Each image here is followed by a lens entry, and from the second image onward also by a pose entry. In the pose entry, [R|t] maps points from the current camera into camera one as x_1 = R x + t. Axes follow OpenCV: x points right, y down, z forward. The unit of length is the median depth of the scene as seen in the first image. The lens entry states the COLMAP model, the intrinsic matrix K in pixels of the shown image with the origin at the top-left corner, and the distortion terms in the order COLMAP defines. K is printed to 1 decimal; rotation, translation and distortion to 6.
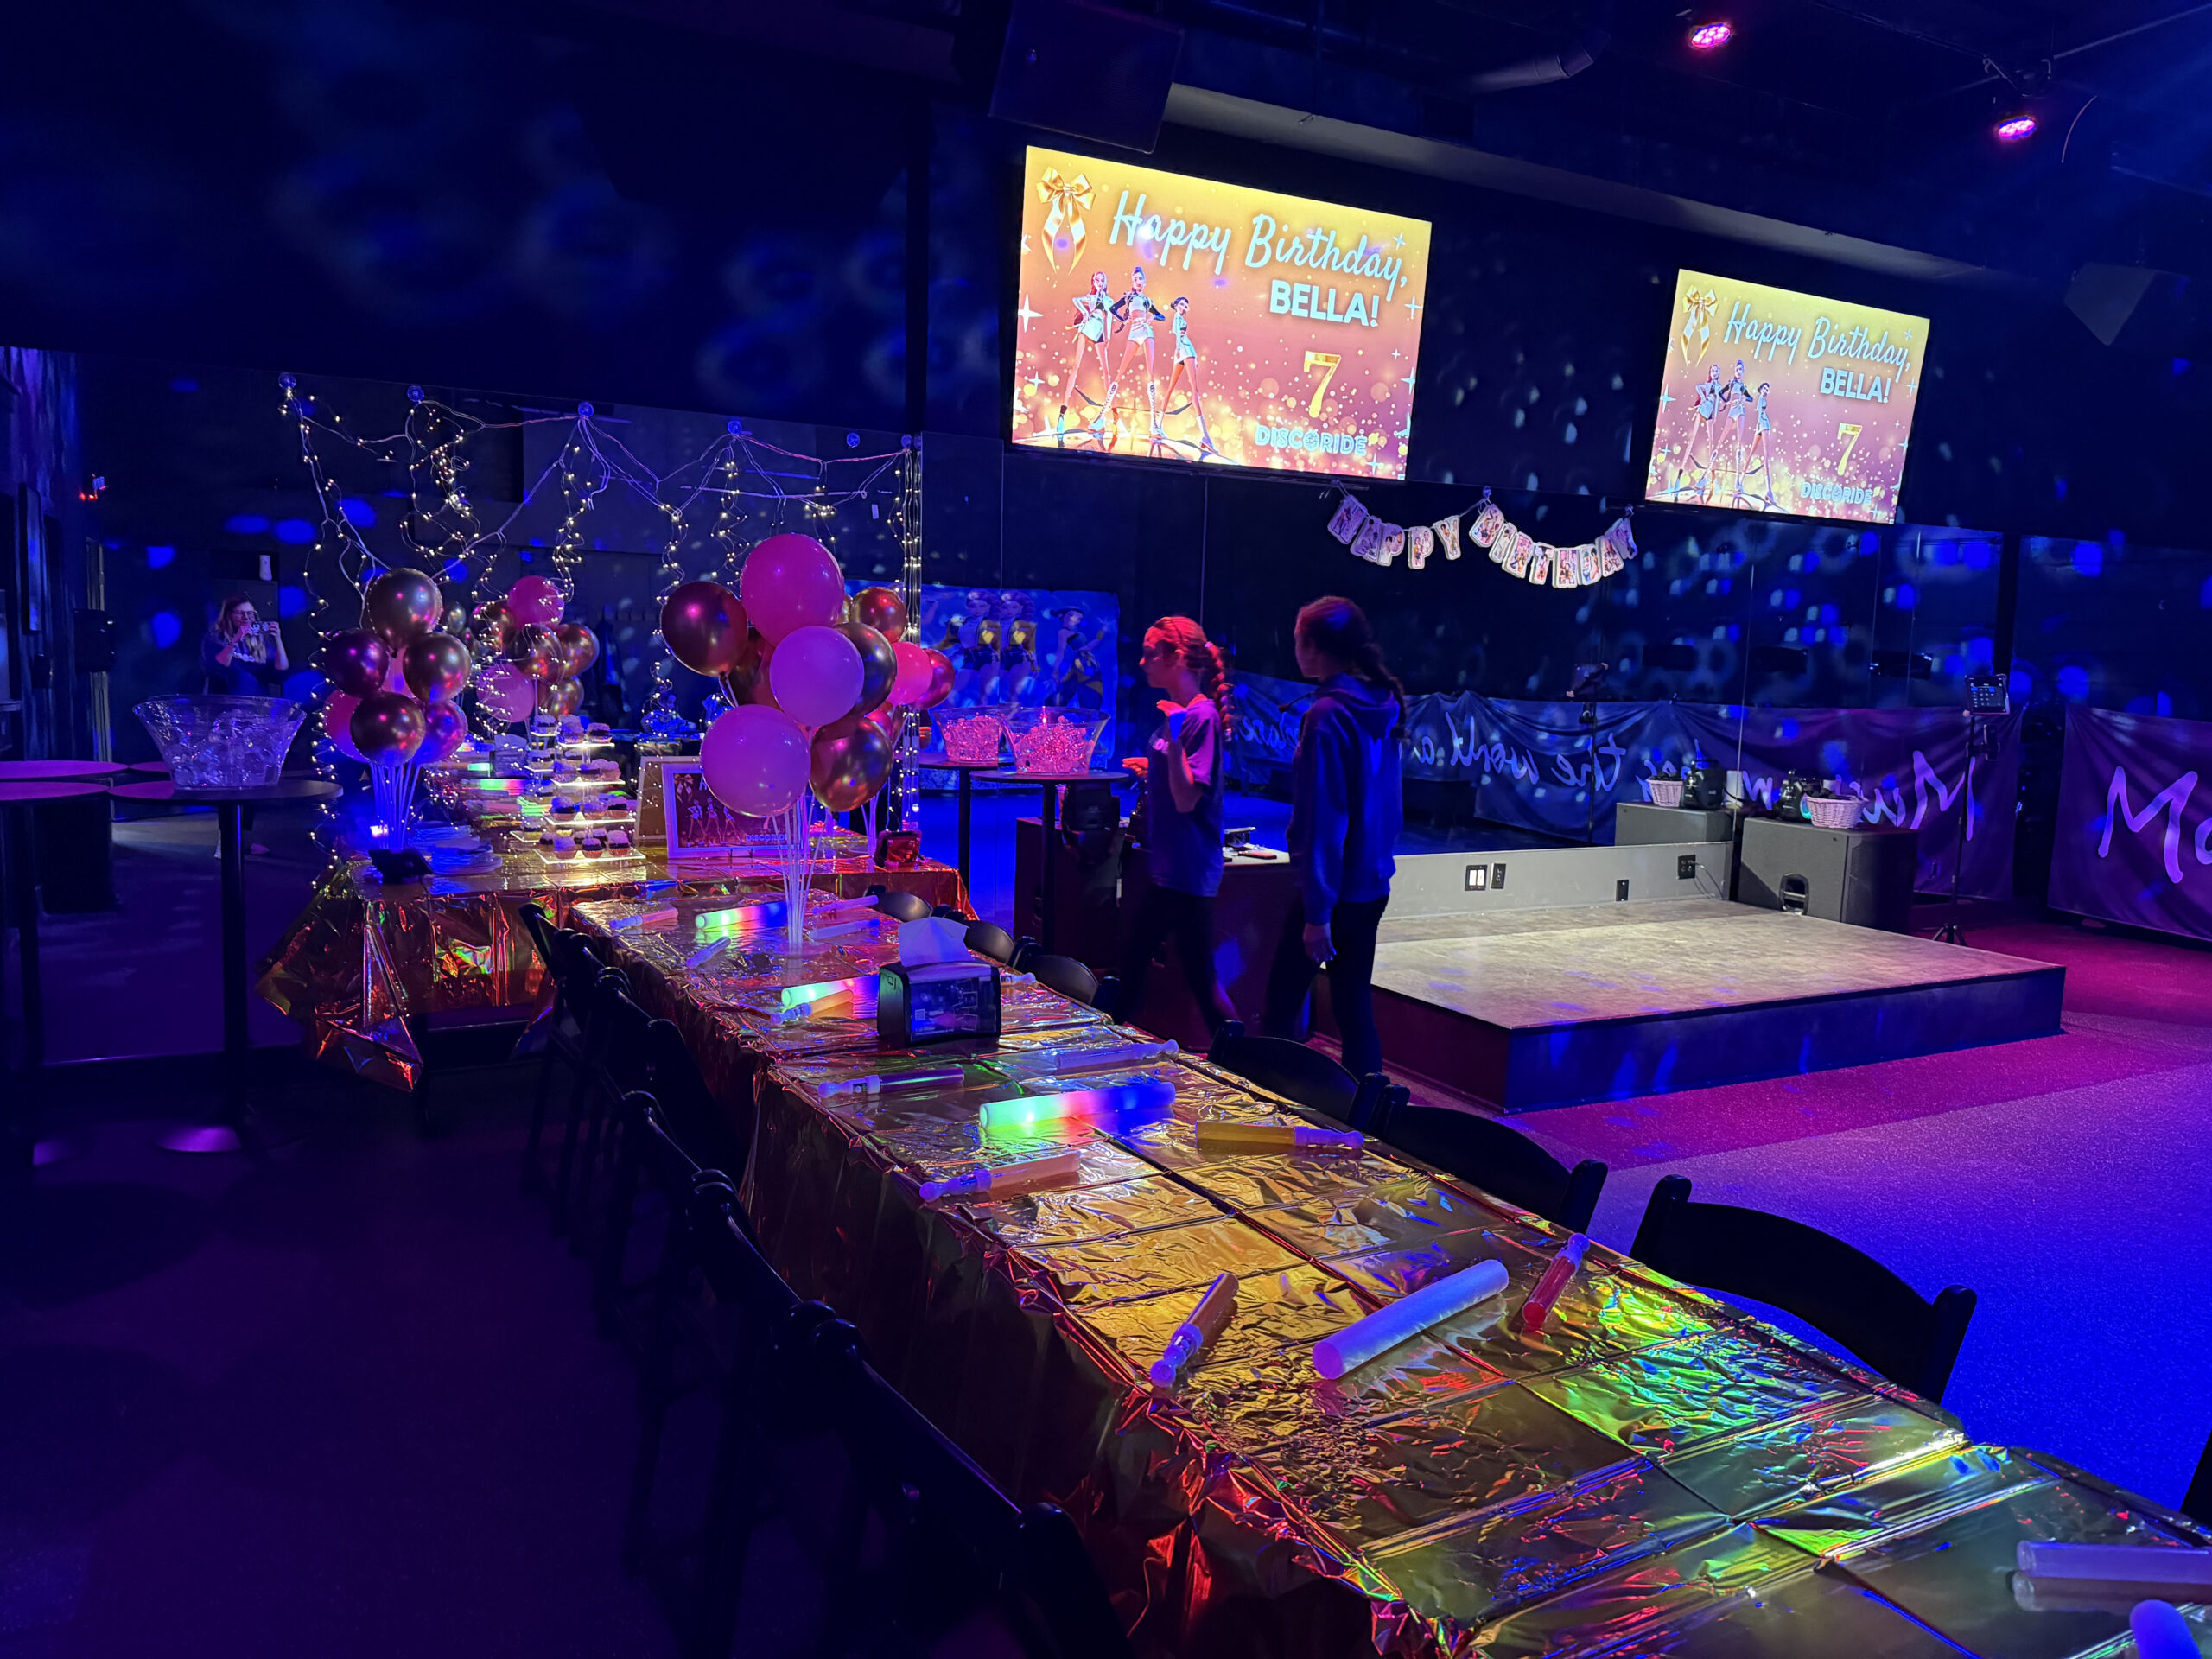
lens RADIAL K [[1563.5, 0, 1091.9], [0, 1563.5, 839.1], [0, 0, 1]] dist [0.023741, -0.018569]
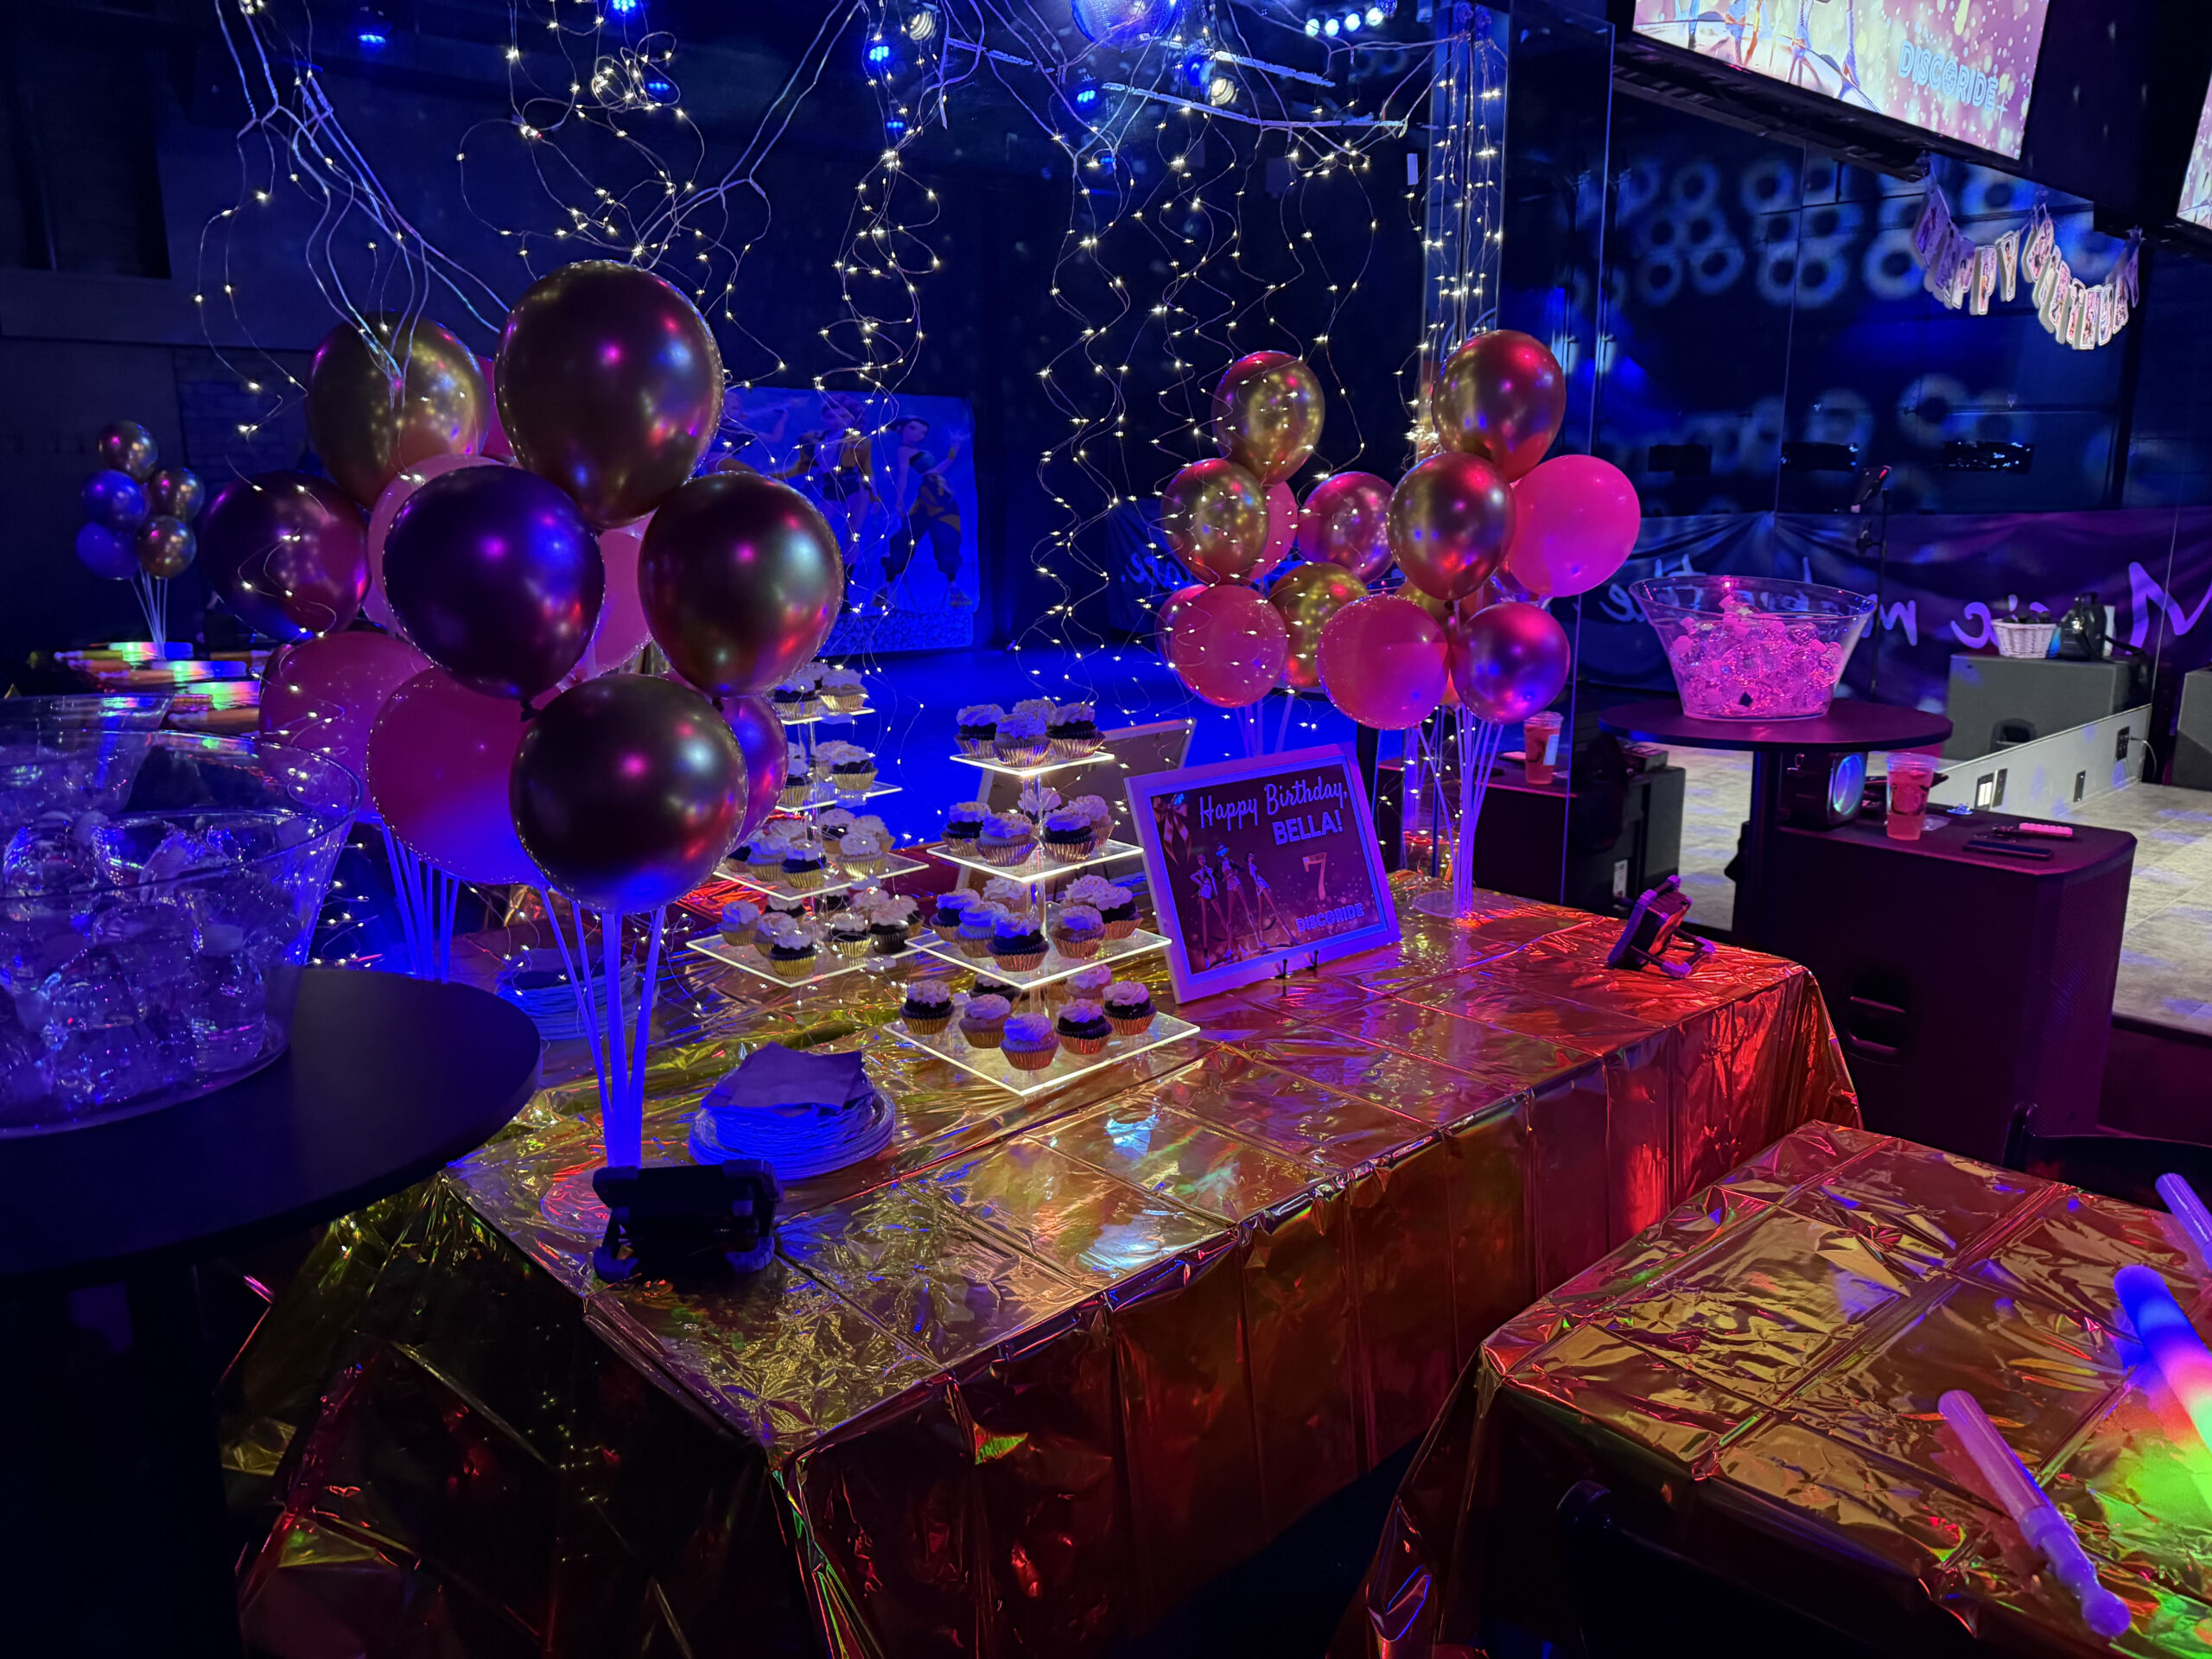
lens RADIAL K [[1563.5, 0, 1091.9], [0, 1563.5, 839.1], [0, 0, 1]] dist [0.023741, -0.018569]
pose [[0.963875, -0.092083, 0.249930, -0.308498], [0.063513, 0.990731, 0.120076, -0.065258], [-0.258671, -0.099865, 0.960790, 0.477796]]
